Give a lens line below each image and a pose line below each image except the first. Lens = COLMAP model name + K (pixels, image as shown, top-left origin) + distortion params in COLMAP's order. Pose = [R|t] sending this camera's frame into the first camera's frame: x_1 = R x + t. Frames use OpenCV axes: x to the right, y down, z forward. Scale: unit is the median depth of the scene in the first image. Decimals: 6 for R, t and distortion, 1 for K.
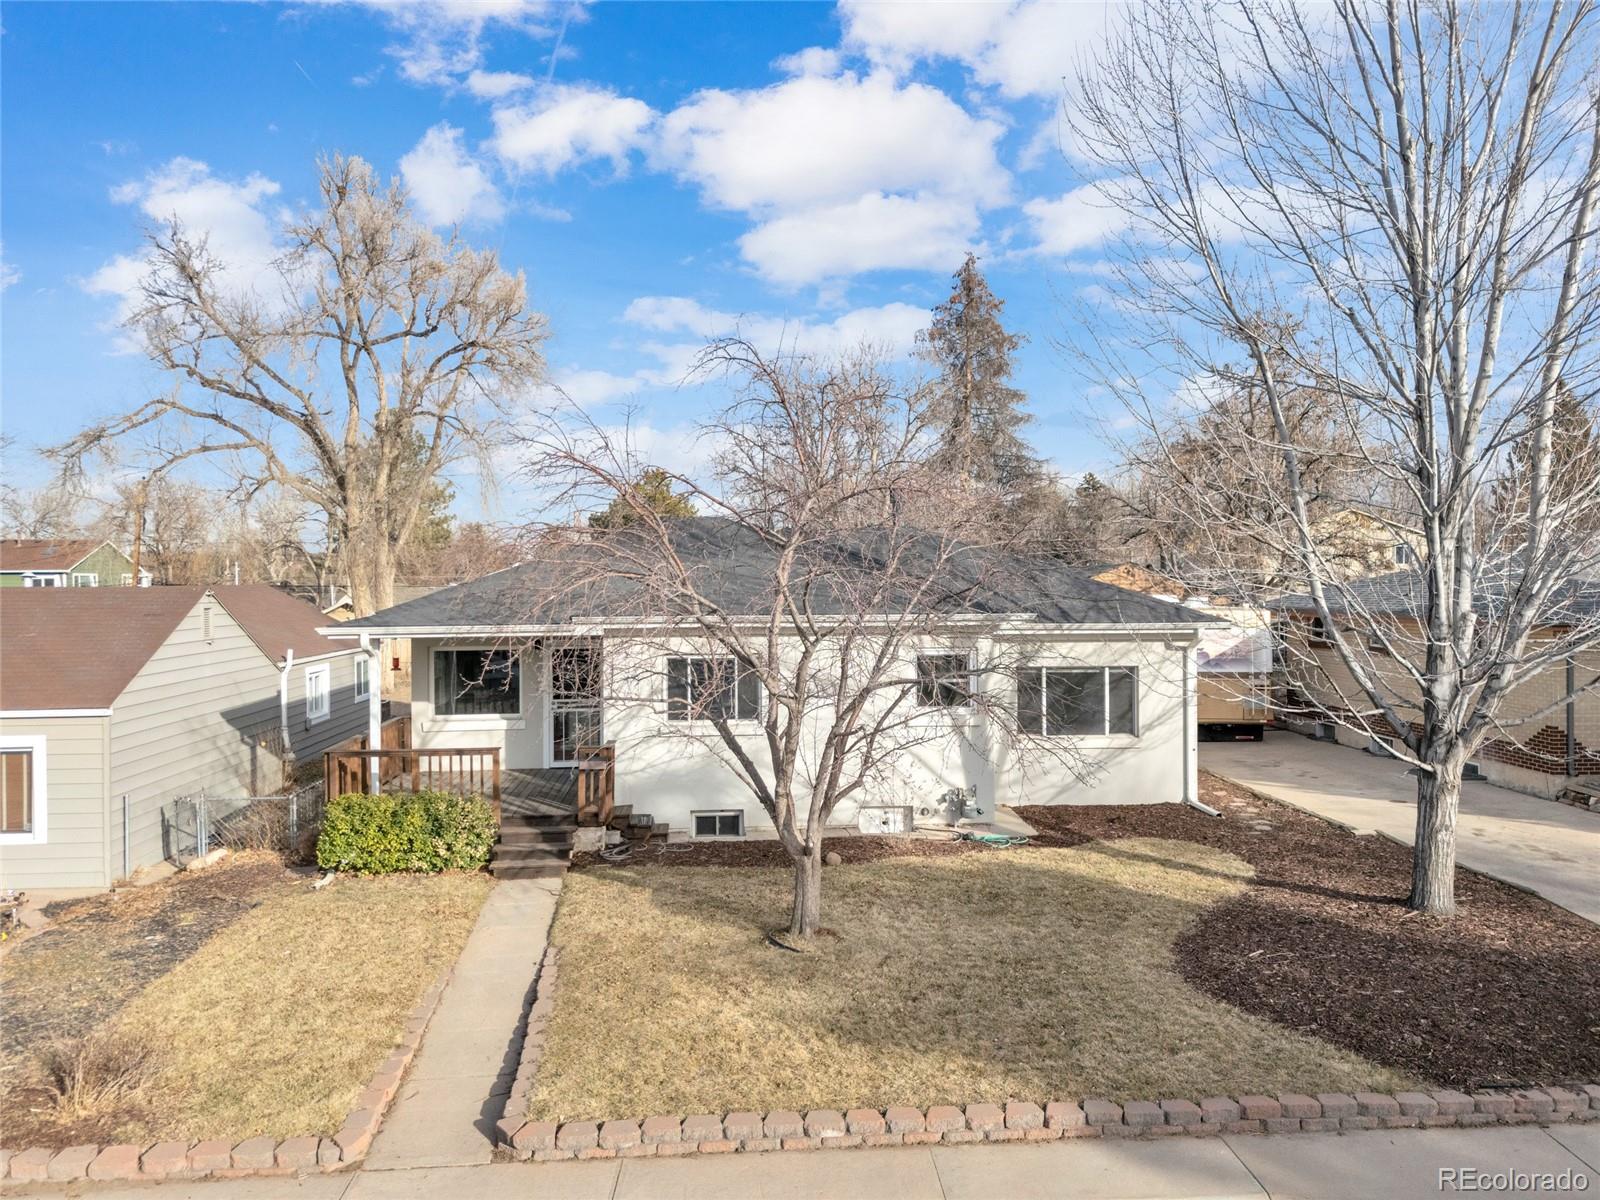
lens RADIAL K [[1174.1, 0, 798.7], [0, 1174.1, 597.6], [0, 0, 1]] dist [0.060774, -0.049299]
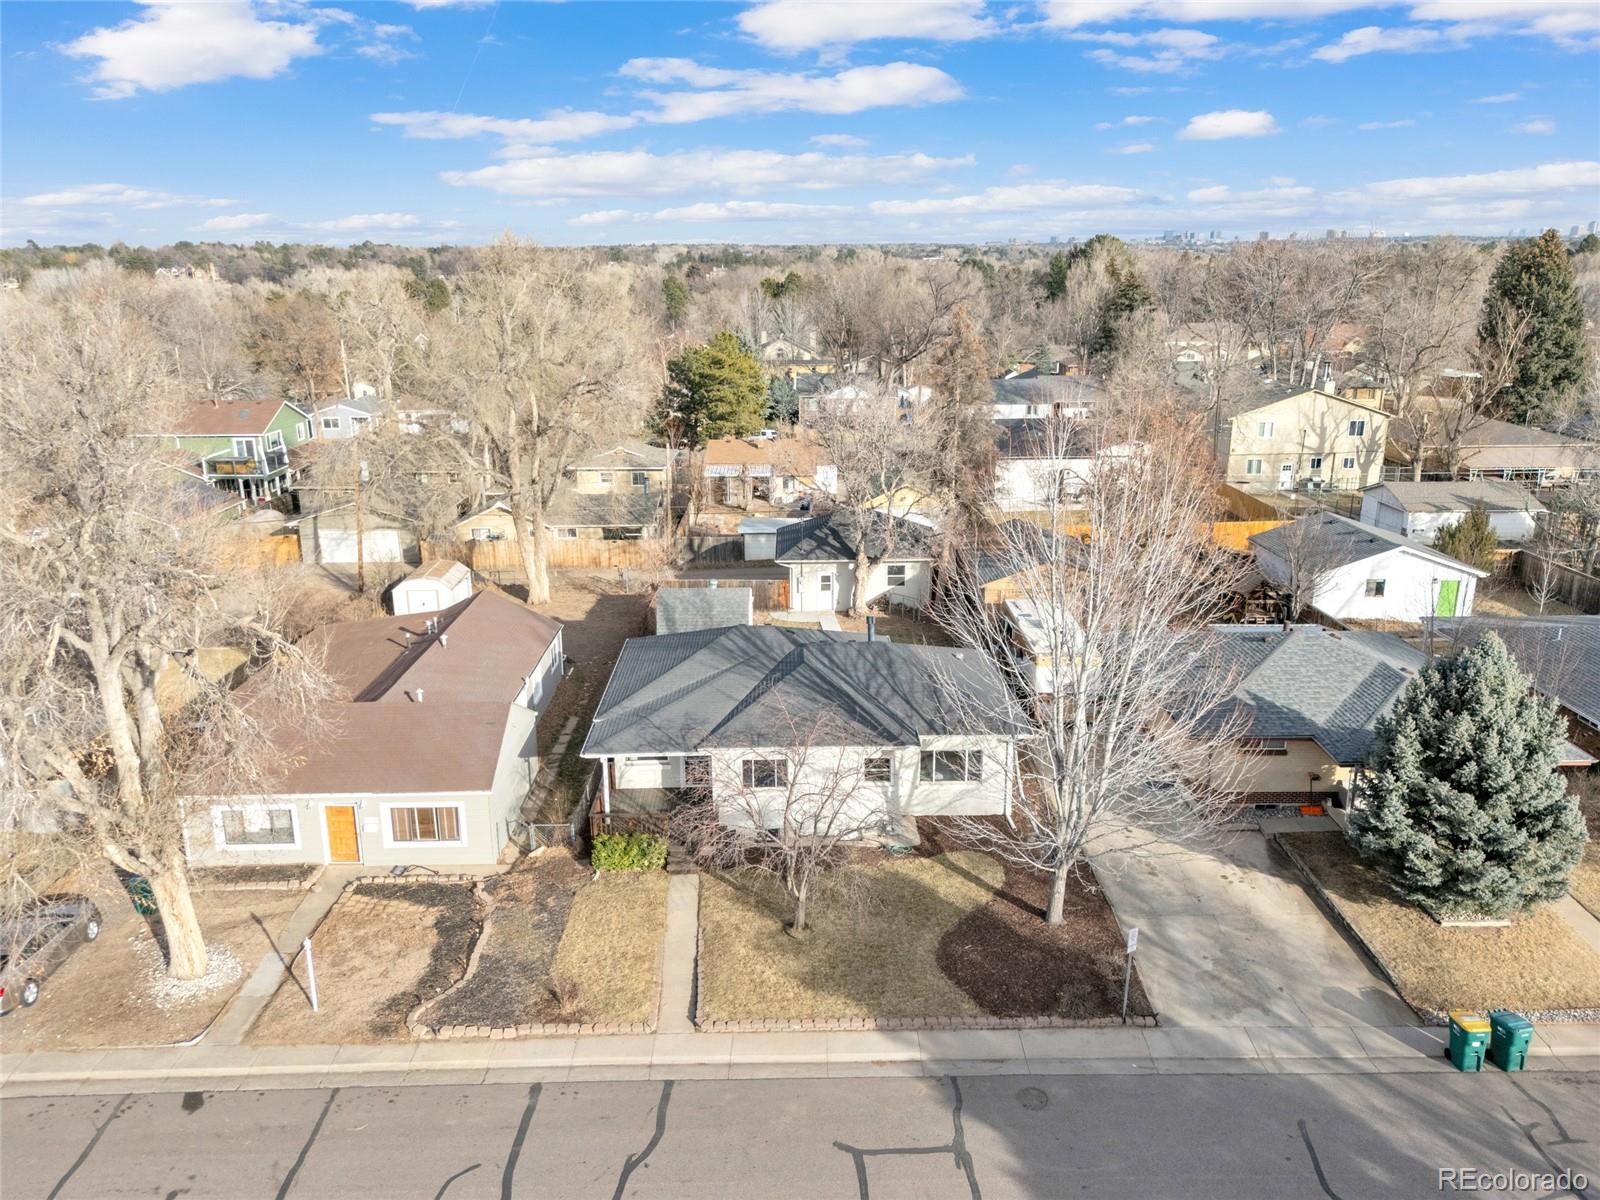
lens RADIAL K [[1174.1, 0, 798.7], [0, 1174.1, 597.6], [0, 0, 1]] dist [0.060774, -0.049299]
pose [[0.998253, 0.013082, -0.057619, 0.159071], [0.002331, 0.965705, 0.259633, -1.191353], [0.059039, -0.259314, 0.963987, -1.421252]]
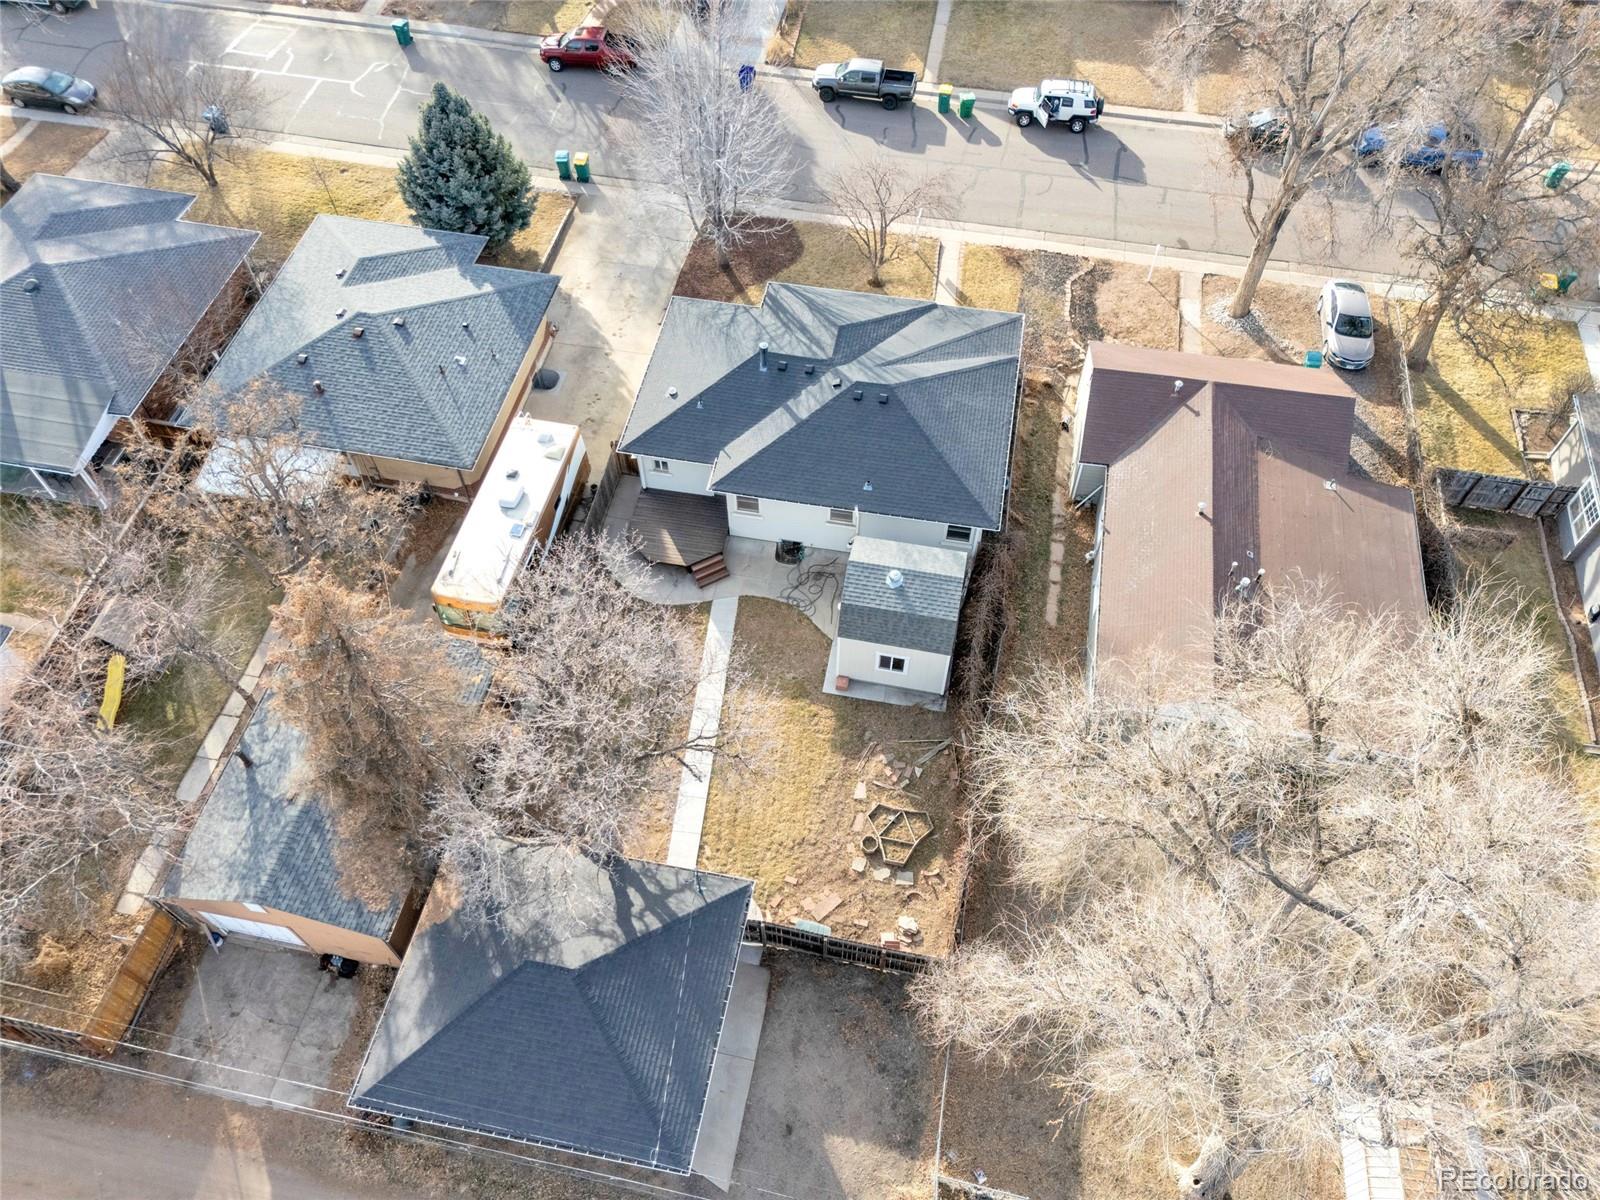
lens RADIAL K [[1174.1, 0, 798.7], [0, 1174.1, 597.6], [0, 0, 1]] dist [0.060774, -0.049299]
pose [[-0.966936, -0.202479, 0.155039, -0.681480], [0.013974, 0.564968, 0.824995, -2.834449], [-0.254636, 0.799884, -0.543458, 4.736256]]
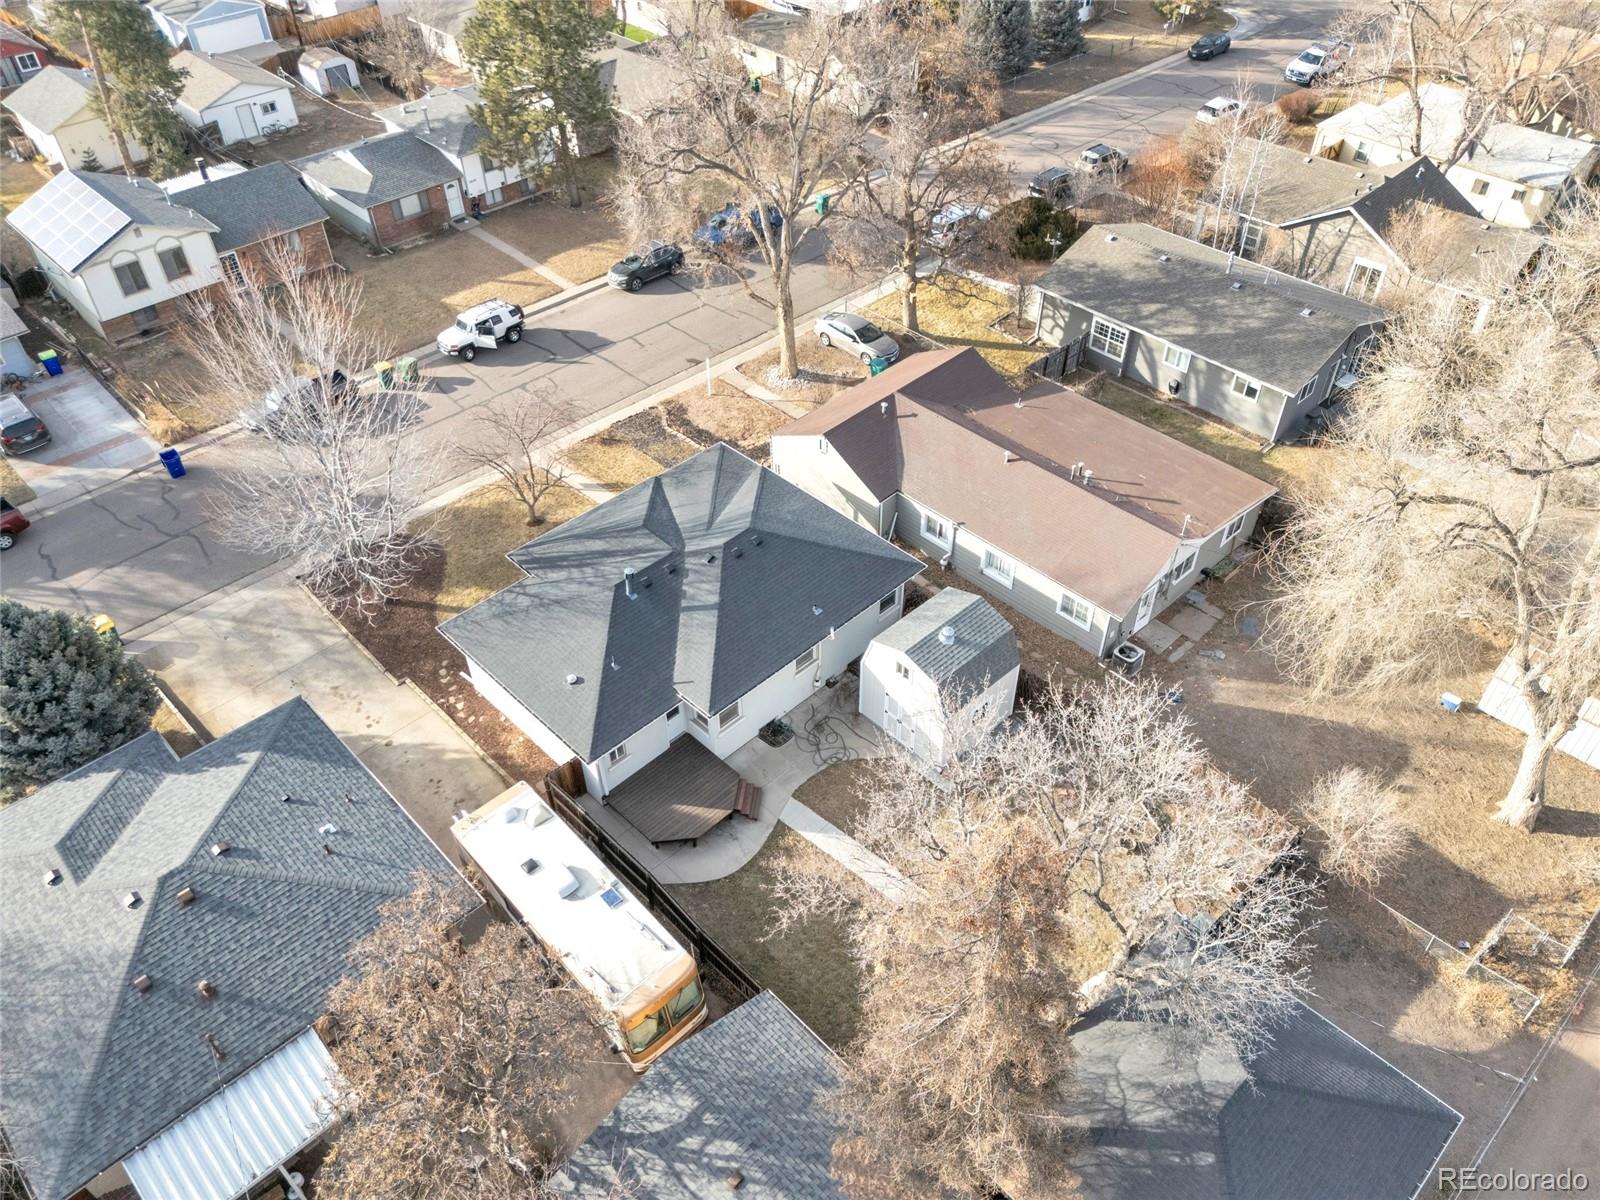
lens RADIAL K [[1174.1, 0, 798.7], [0, 1174.1, 597.6], [0, 0, 1]] dist [0.060774, -0.049299]
pose [[-0.764180, 0.445132, -0.466783, 1.414764], [0.004092, 0.727023, 0.686601, -2.466943], [0.644990, 0.522776, -0.557398, 4.328650]]
